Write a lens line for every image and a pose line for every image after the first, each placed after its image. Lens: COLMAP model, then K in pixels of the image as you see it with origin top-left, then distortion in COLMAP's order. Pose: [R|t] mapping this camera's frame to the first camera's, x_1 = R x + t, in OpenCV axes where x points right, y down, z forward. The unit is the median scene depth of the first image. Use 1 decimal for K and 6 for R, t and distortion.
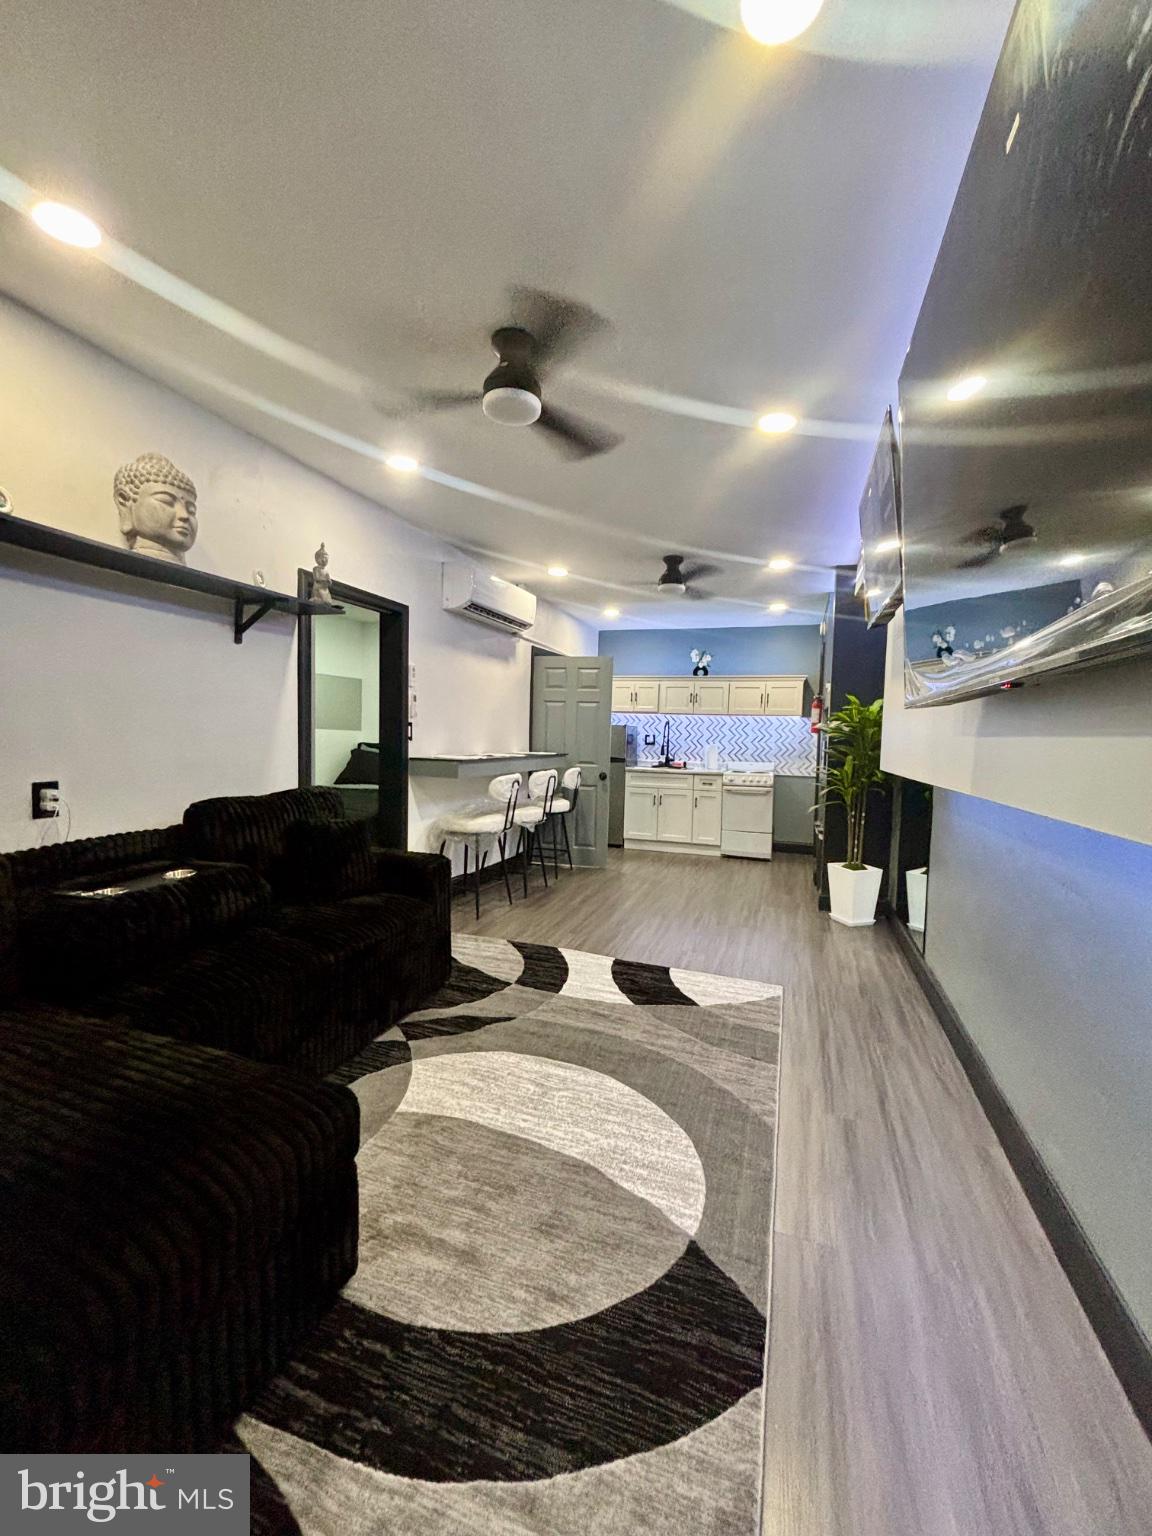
lens RADIAL K [[613.8, 0, 576.0], [0, 613.8, 768.0], [0, 0, 1]] dist [-0.000463, -0.000082]
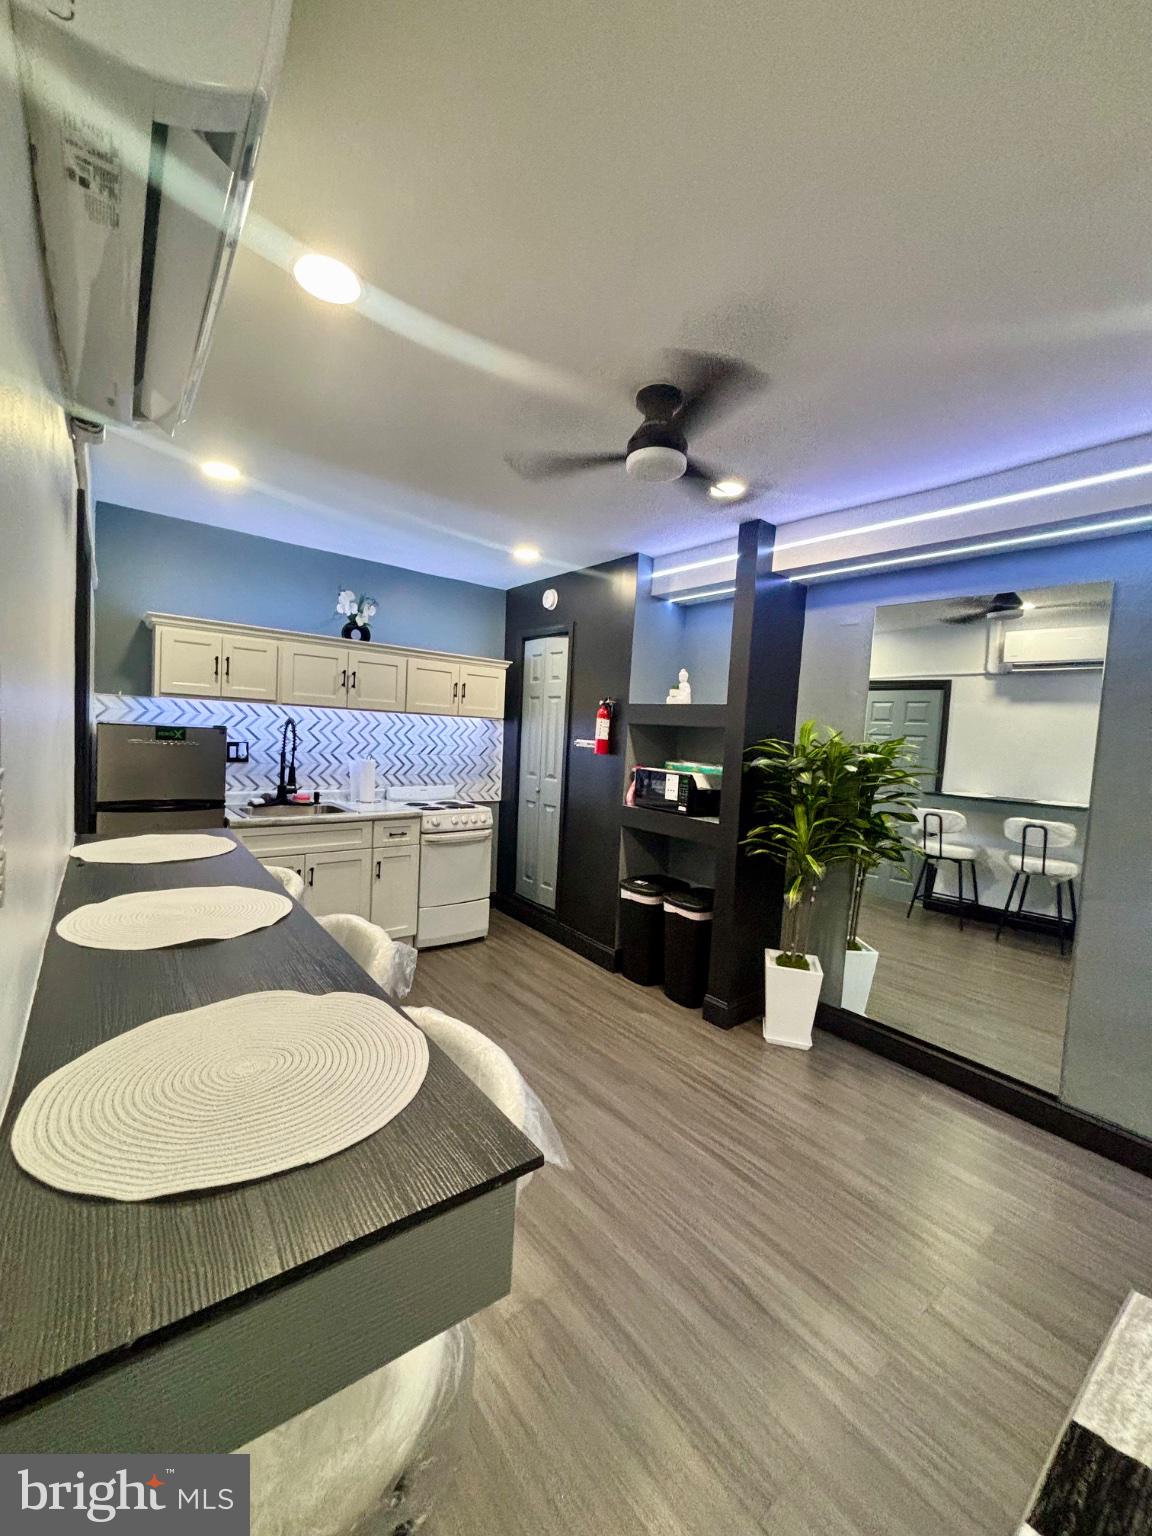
lens RADIAL K [[613.8, 0, 576.0], [0, 613.8, 768.0], [0, 0, 1]] dist [-0.000463, -0.000082]
pose [[0.542145, -0.047753, 0.838927, -0.164937], [0.006358, 0.998588, 0.052732, -0.062088], [-0.840261, -0.023255, 0.541683, 0.526144]]
